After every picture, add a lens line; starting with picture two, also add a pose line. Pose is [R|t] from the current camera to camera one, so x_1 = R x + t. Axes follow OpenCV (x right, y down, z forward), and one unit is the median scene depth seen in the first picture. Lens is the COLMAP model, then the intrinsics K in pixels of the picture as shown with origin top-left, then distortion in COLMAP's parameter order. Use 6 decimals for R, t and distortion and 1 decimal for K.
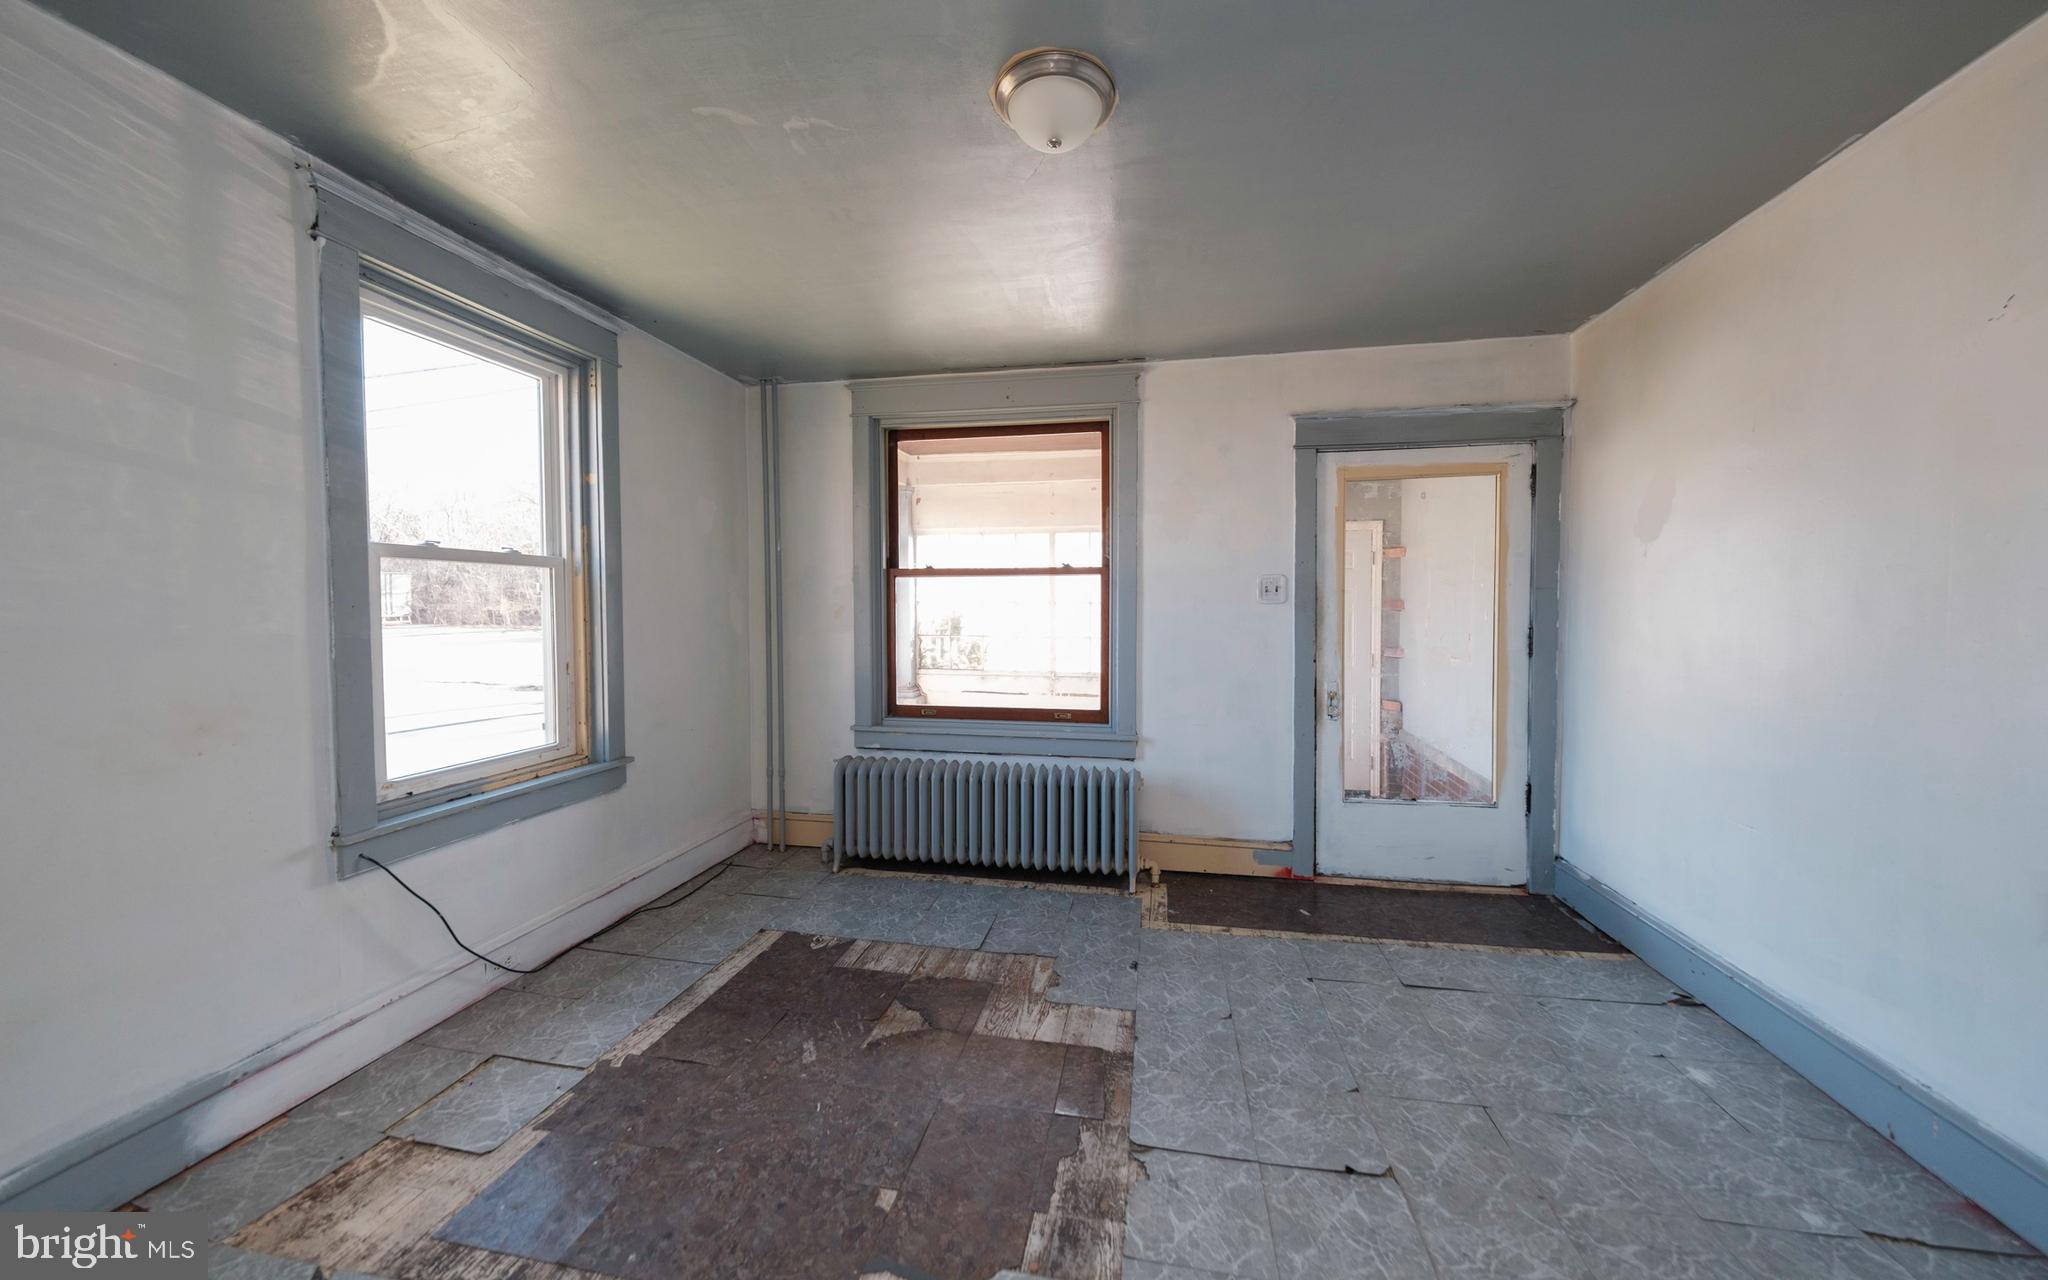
lens RADIAL K [[720.7, 0, 1031.4], [0, 720.7, 615.2], [0, 0, 1]] dist [-0.000137, -0.000020]
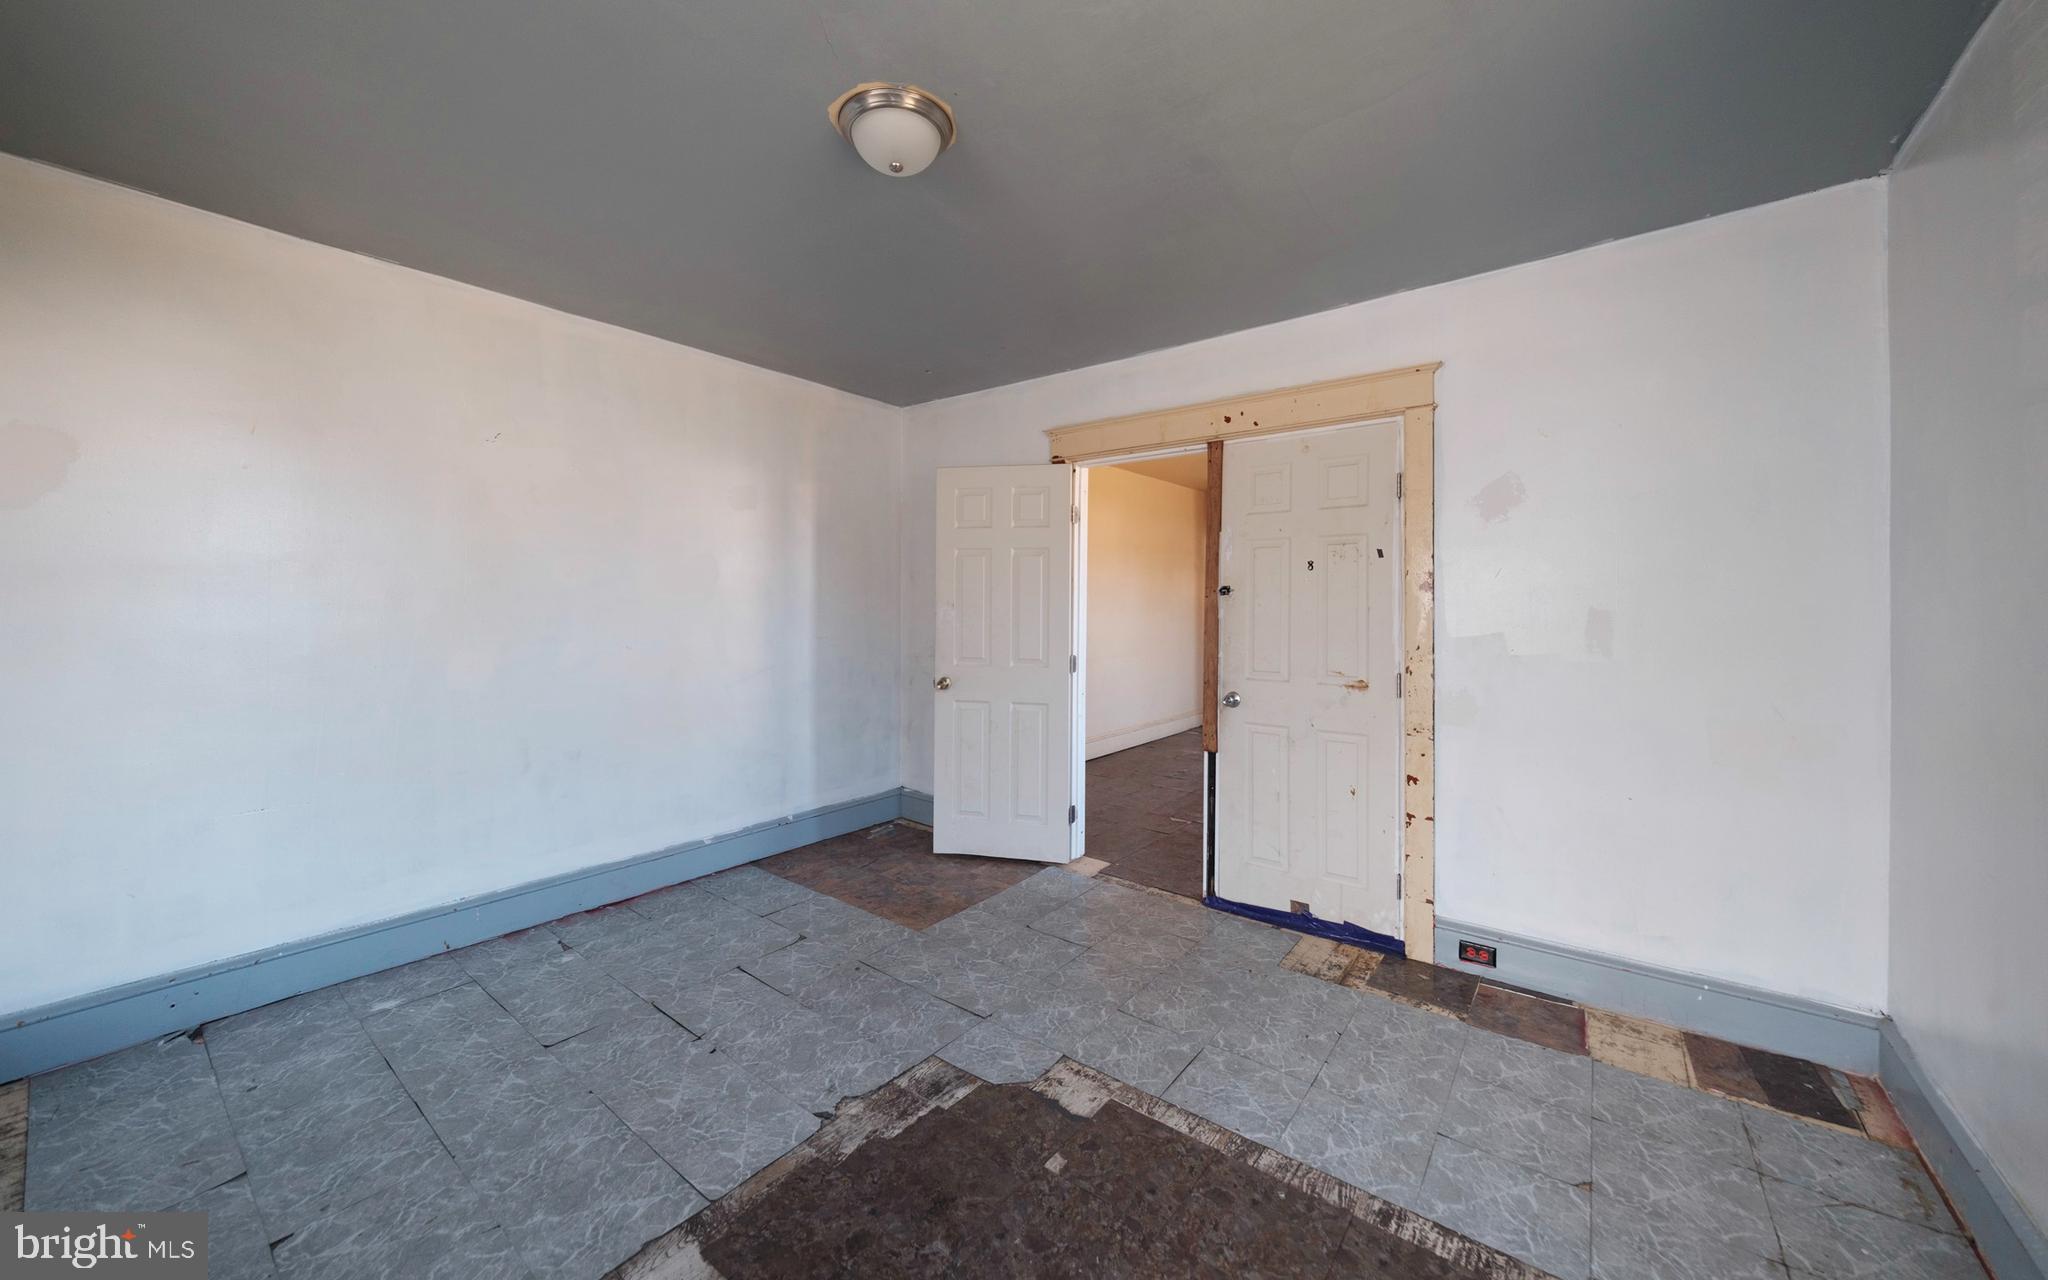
lens RADIAL K [[720.7, 0, 1031.4], [0, 720.7, 615.2], [0, 0, 1]] dist [-0.000137, -0.000020]
pose [[-0.888932, -0.011160, 0.457903, -0.618108], [-0.000127, 0.999709, 0.024118, -0.014984], [-0.458039, 0.021381, -0.888675, 1.860778]]
